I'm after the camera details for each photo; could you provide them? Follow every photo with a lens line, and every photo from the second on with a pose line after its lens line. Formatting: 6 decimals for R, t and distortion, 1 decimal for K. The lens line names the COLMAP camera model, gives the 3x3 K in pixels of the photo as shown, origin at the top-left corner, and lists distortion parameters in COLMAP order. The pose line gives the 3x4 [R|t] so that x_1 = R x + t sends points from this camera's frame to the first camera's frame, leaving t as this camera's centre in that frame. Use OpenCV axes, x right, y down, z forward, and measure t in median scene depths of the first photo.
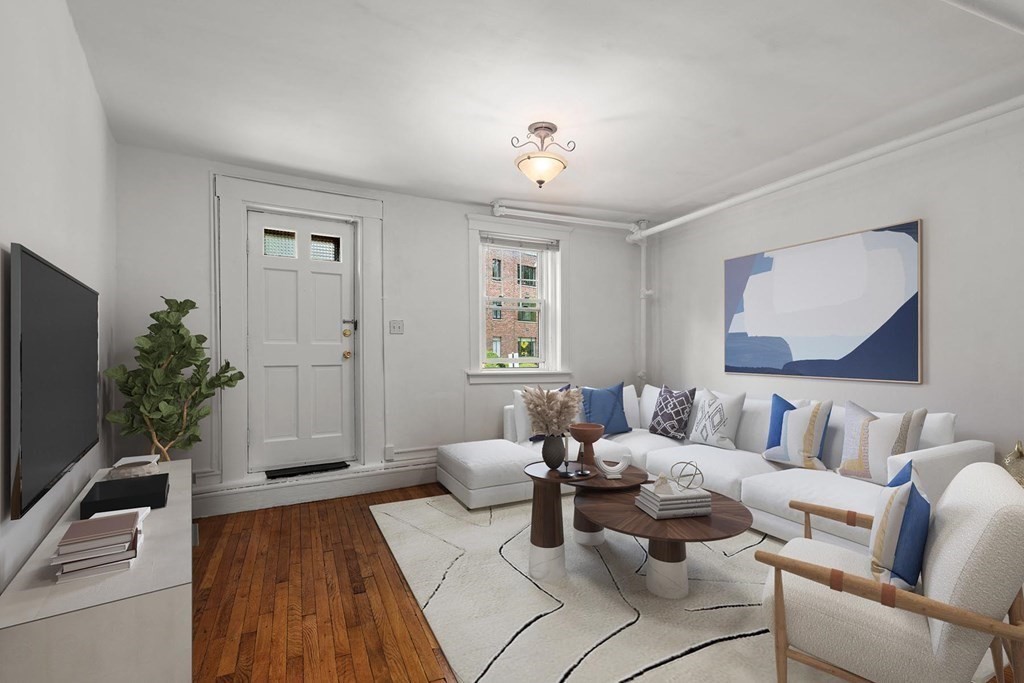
lens RADIAL K [[479.5, 0, 515.1], [0, 479.5, 350.5], [0, 0, 1]] dist [-0.003030, 0.000057]
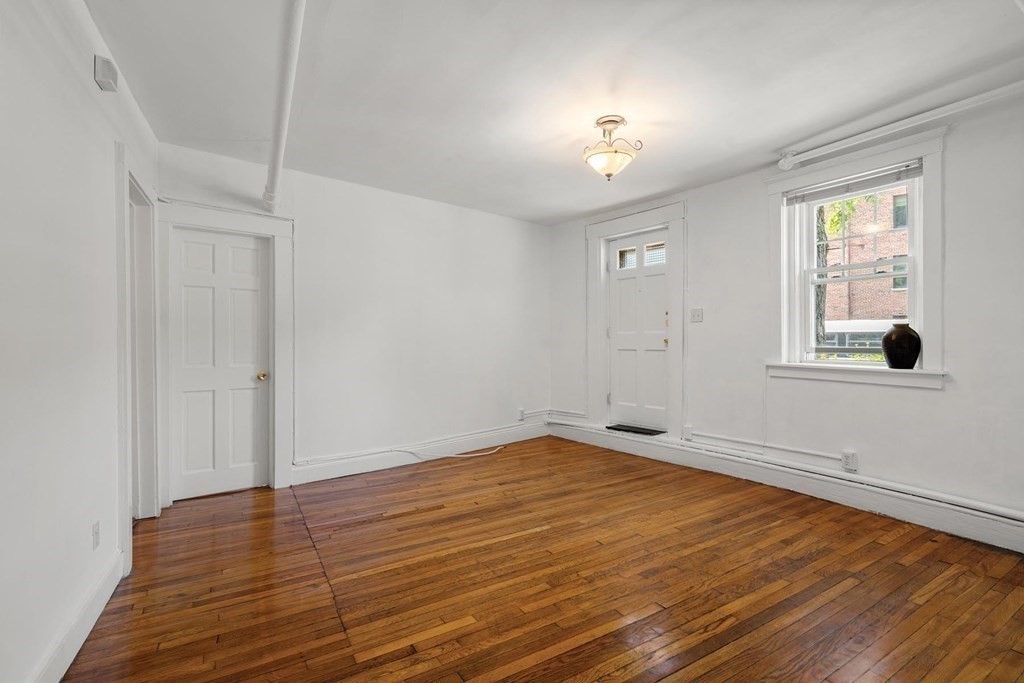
lens RADIAL K [[471.5, 0, 511.8], [0, 471.5, 340.7], [0, 0, 1]] dist [-0.001717, 0.000089]
pose [[0.127758, 0.003285, -0.991800, 0.787115], [0.006199, 0.999972, 0.004111, -0.000190], [0.991786, -0.006673, 0.127734, 0.502812]]
